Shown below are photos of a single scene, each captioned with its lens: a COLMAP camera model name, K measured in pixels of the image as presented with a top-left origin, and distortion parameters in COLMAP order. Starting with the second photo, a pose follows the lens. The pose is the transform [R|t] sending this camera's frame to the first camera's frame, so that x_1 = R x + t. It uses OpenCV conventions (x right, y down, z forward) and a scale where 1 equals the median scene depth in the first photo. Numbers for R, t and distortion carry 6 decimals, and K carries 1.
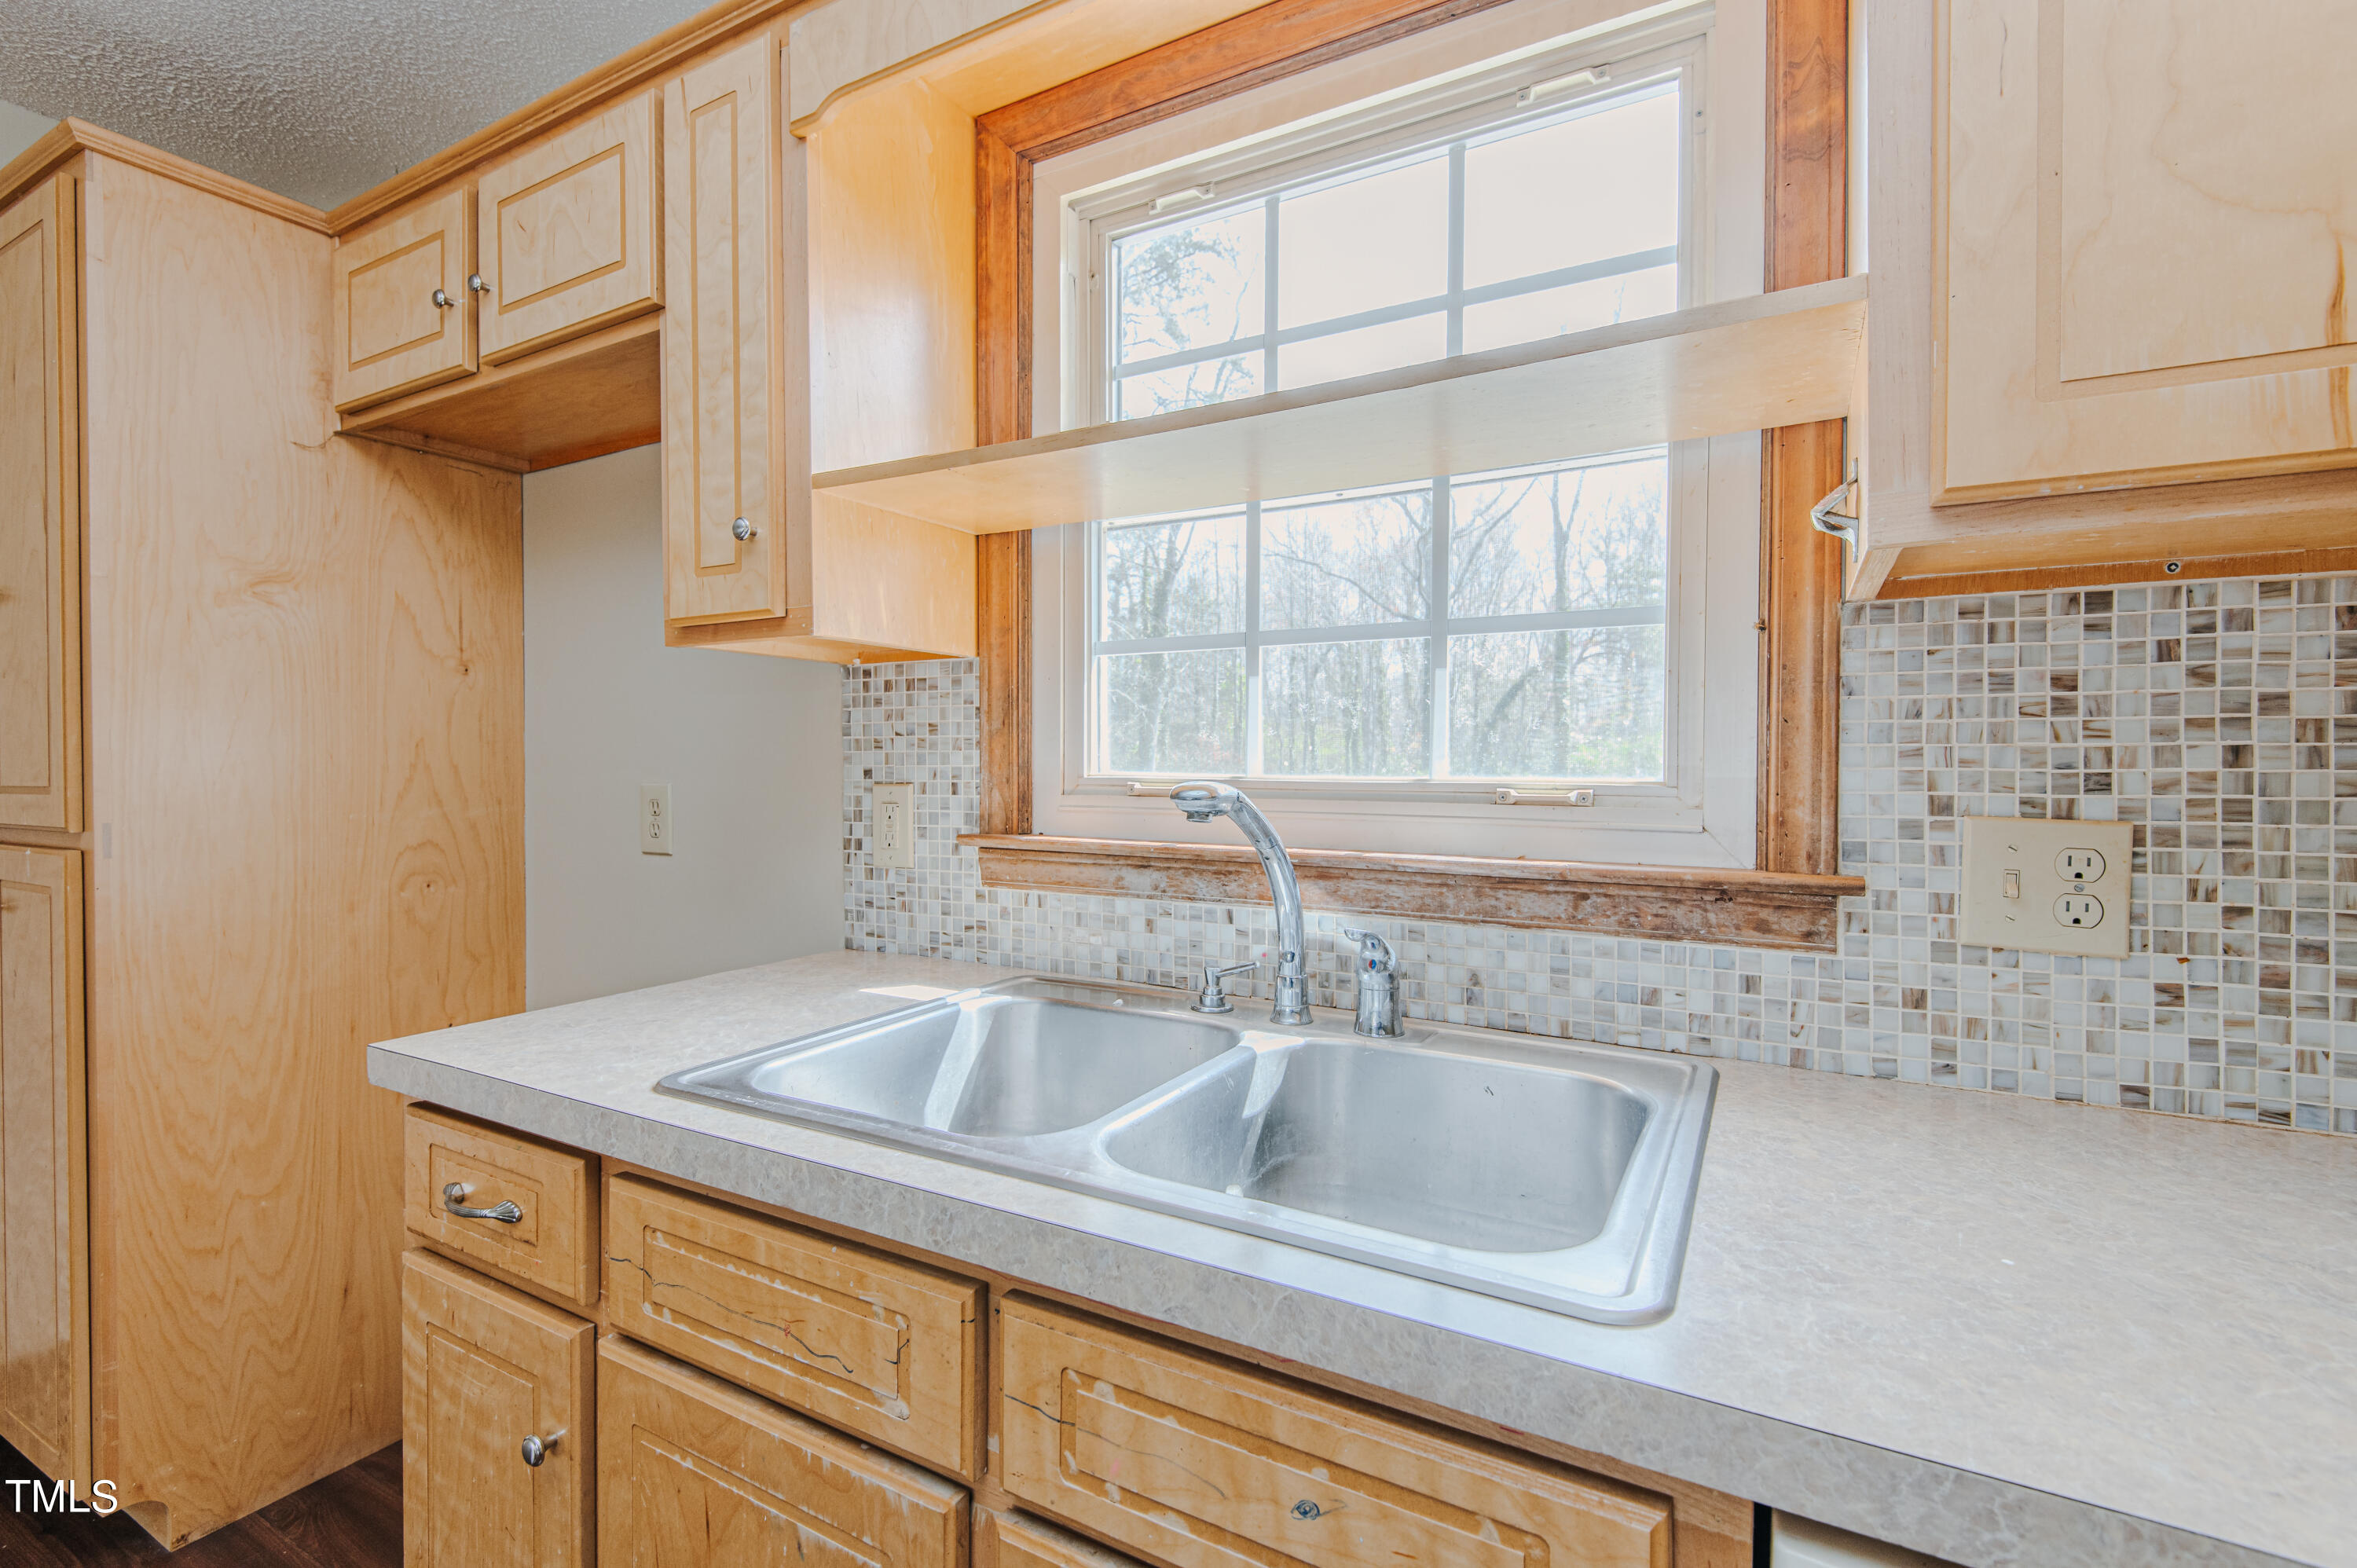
lens RADIAL K [[1048.5, 0, 1176.6], [0, 1048.5, 777.5], [0, 0, 1]] dist [0.023265, -0.017279]
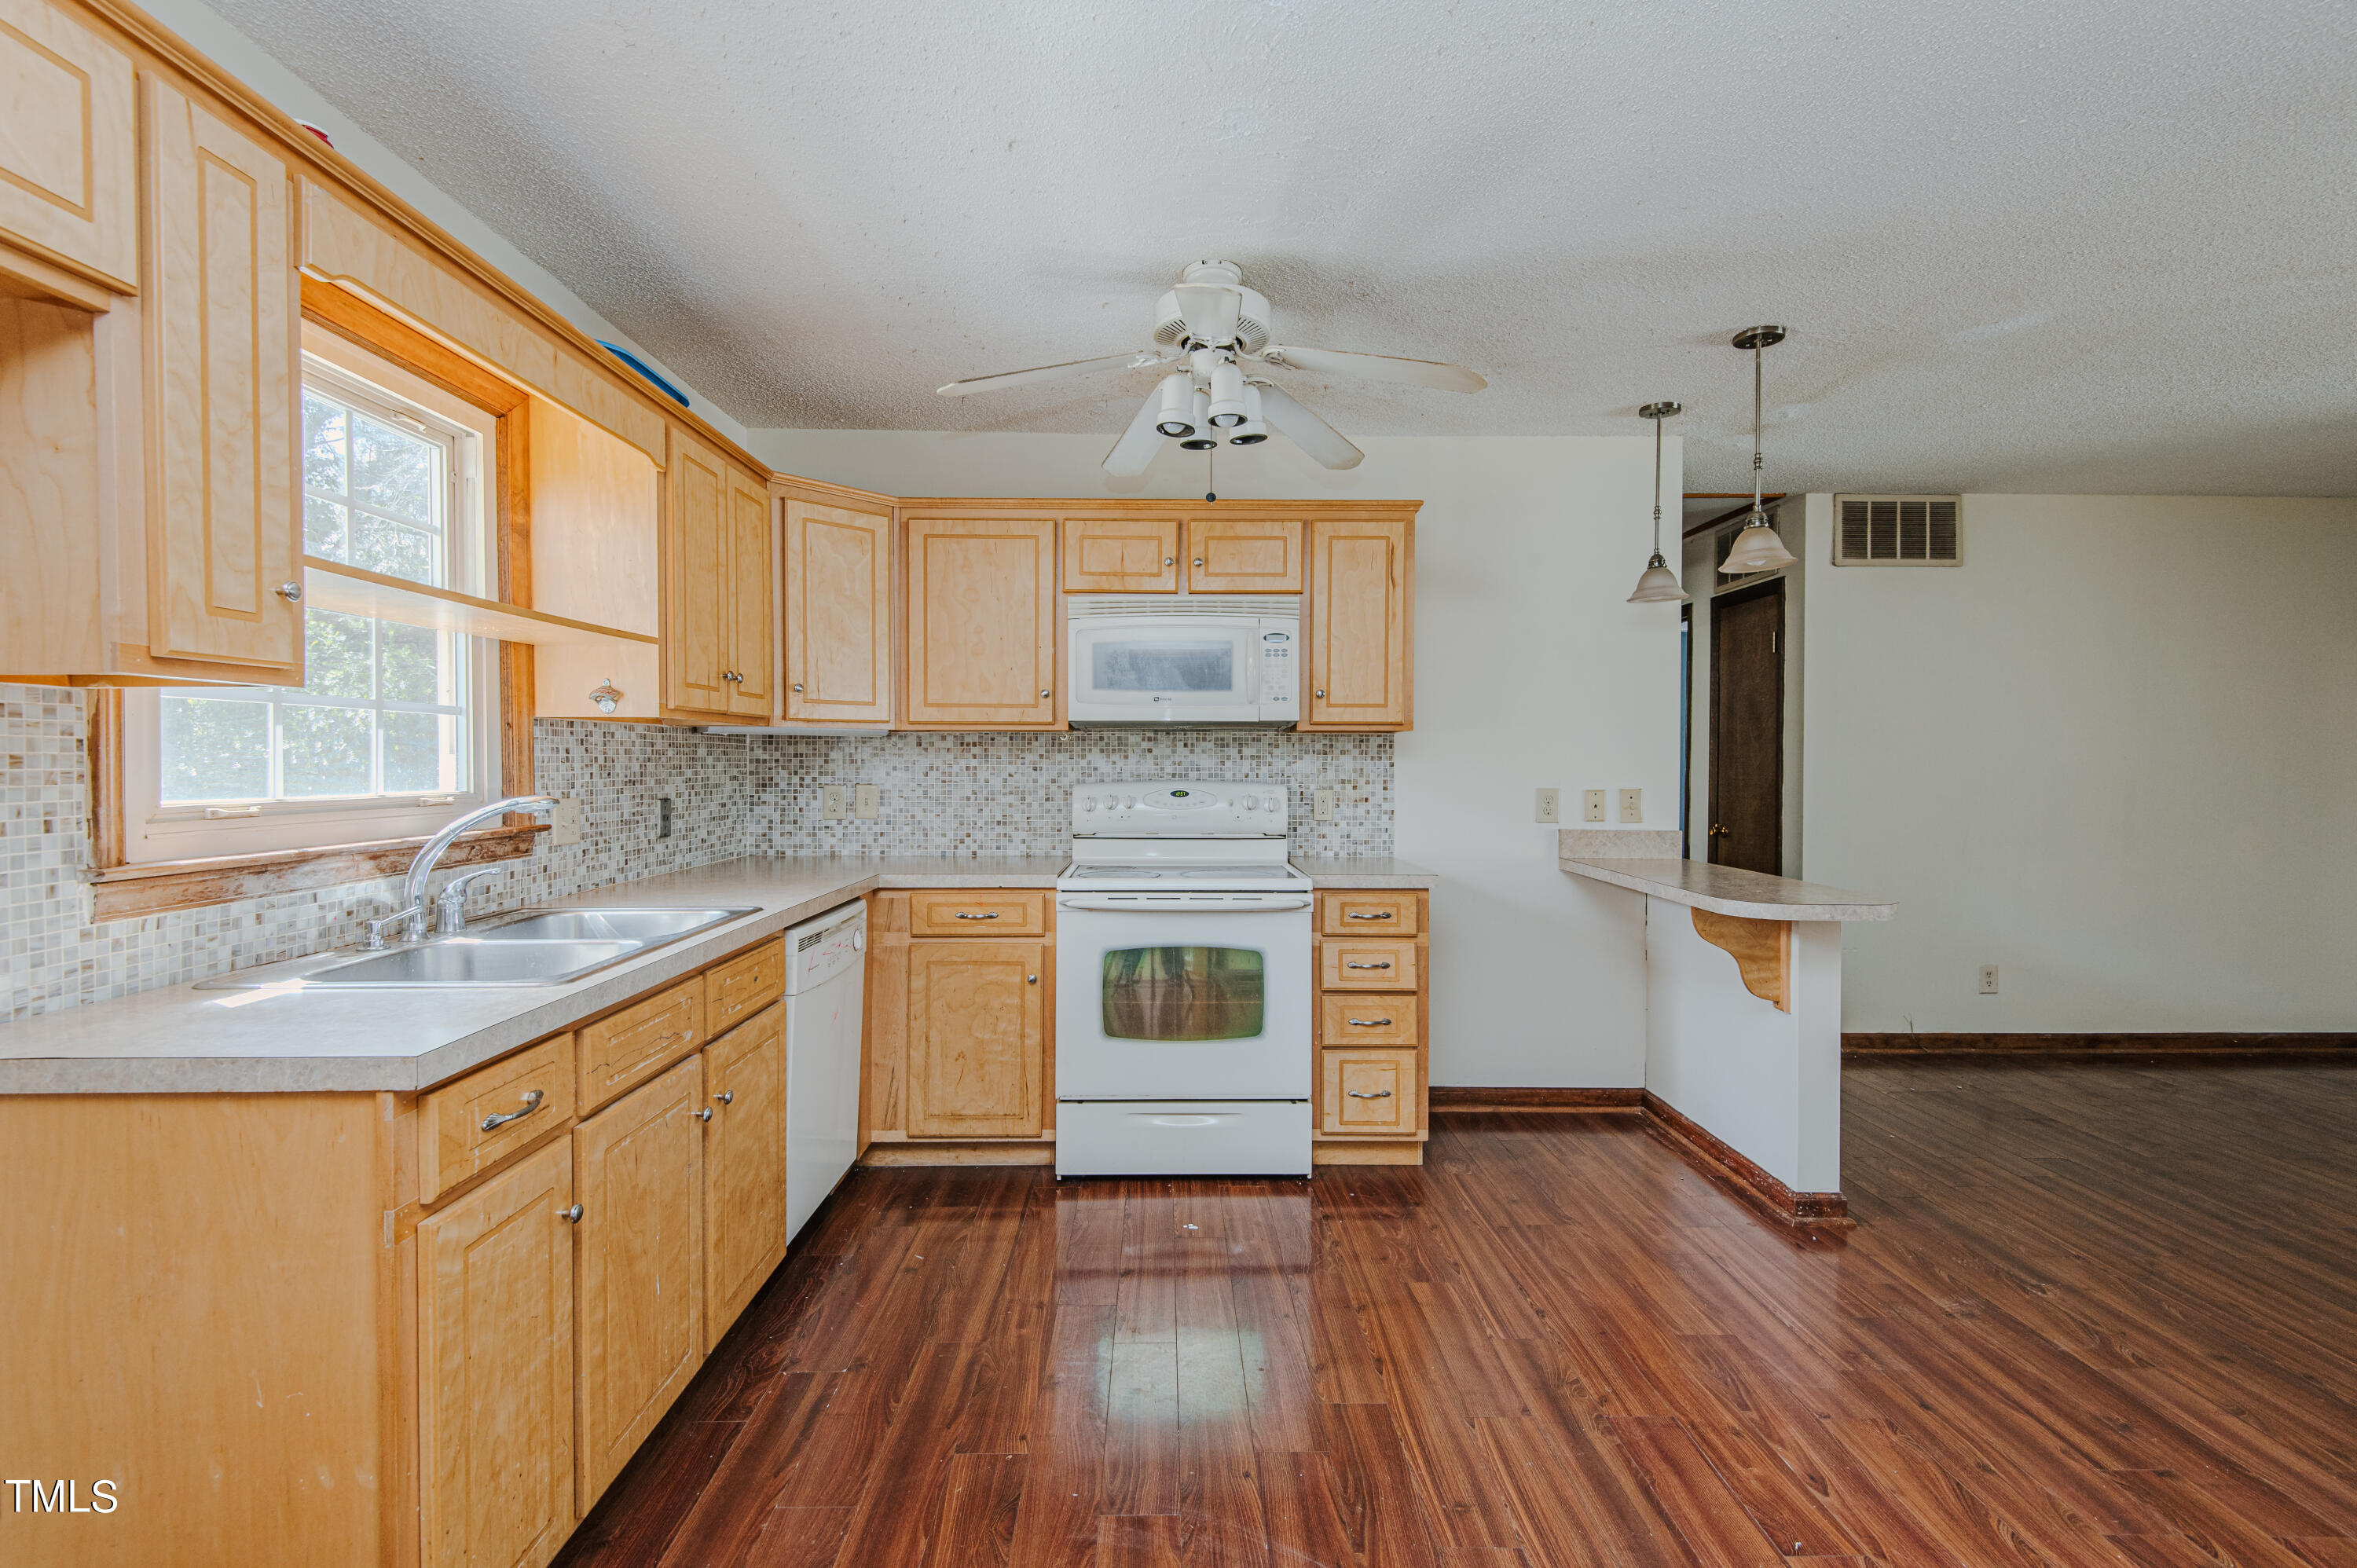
lens RADIAL K [[1089.6, 0, 1178.5], [0, 1089.6, 784.0], [0, 0, 1]] dist [0.025200, -0.020027]
pose [[-0.501672, -0.022336, 0.864769, -1.808607], [0.012440, 0.999377, 0.033030, -0.054274], [-0.864968, 0.027328, -0.501082, 0.731277]]
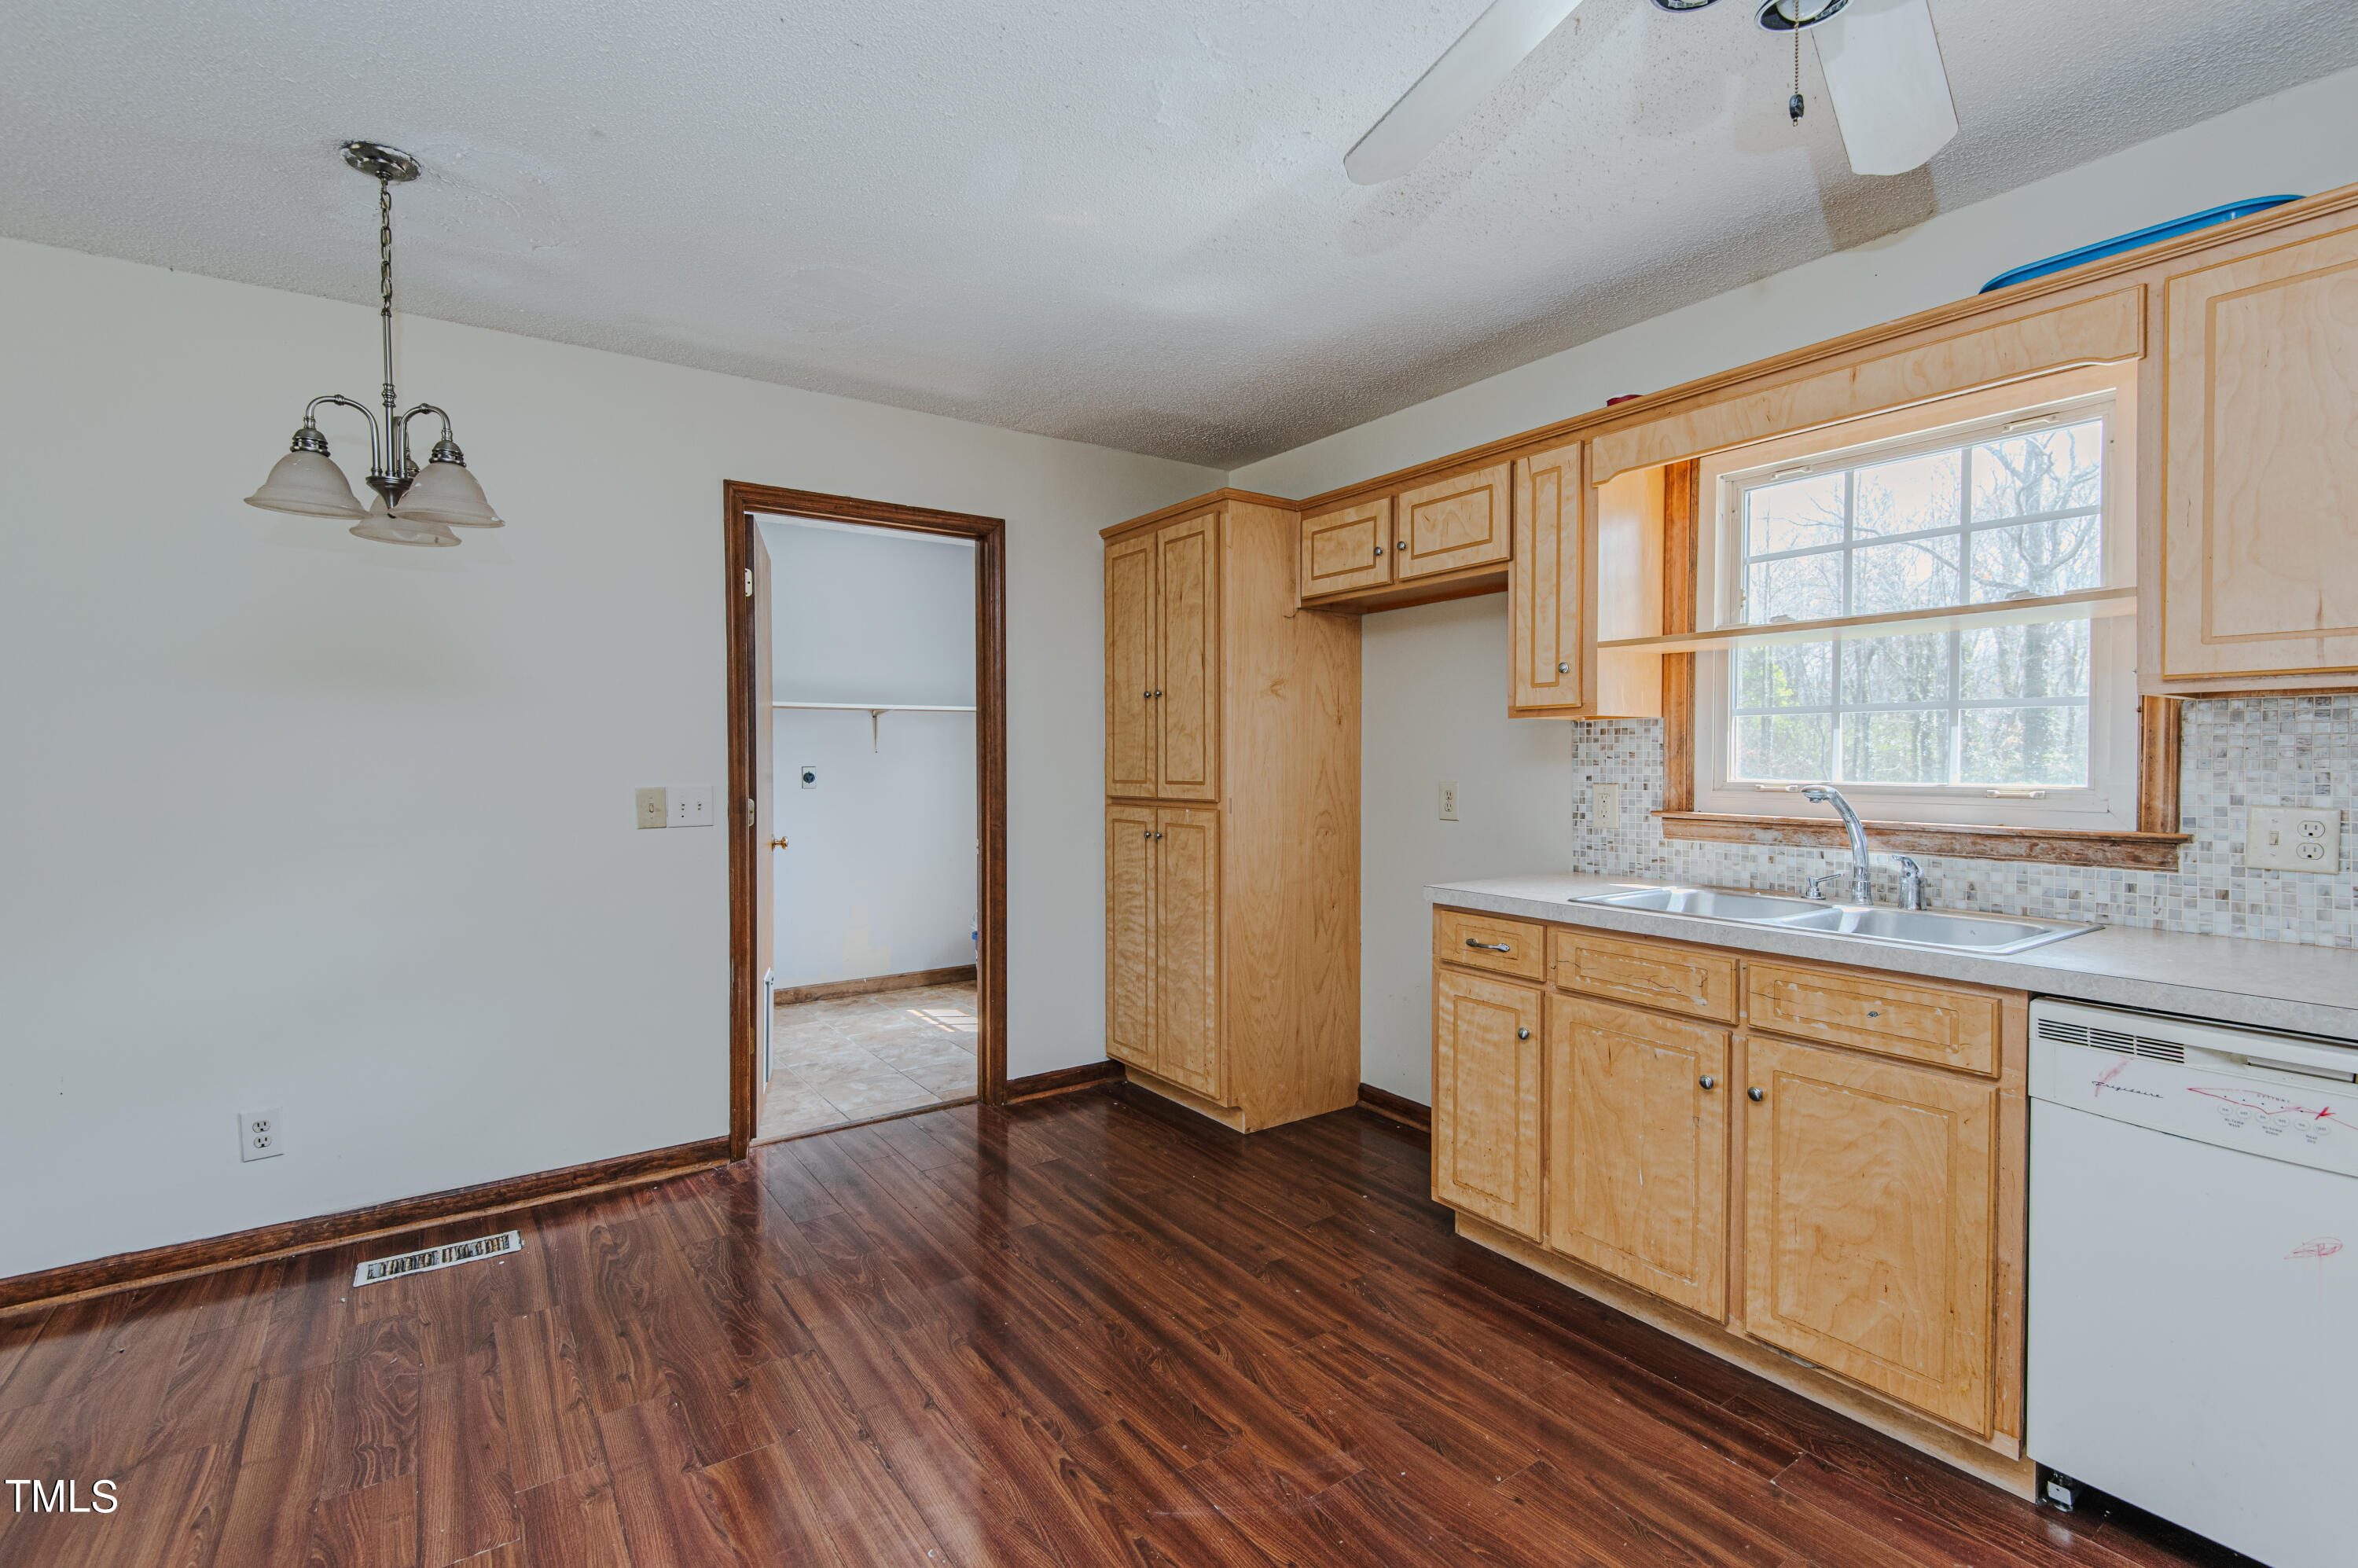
lens RADIAL K [[1049.0, 0, 1177.1], [0, 1049.0, 777.5], [0, 0, 1]] dist [0.023265, -0.017279]
pose [[0.901149, 0.006028, -0.433468, -0.176432], [-0.004648, 0.999980, 0.004243, -0.012033], [0.433485, -0.001809, 0.901159, -1.258765]]
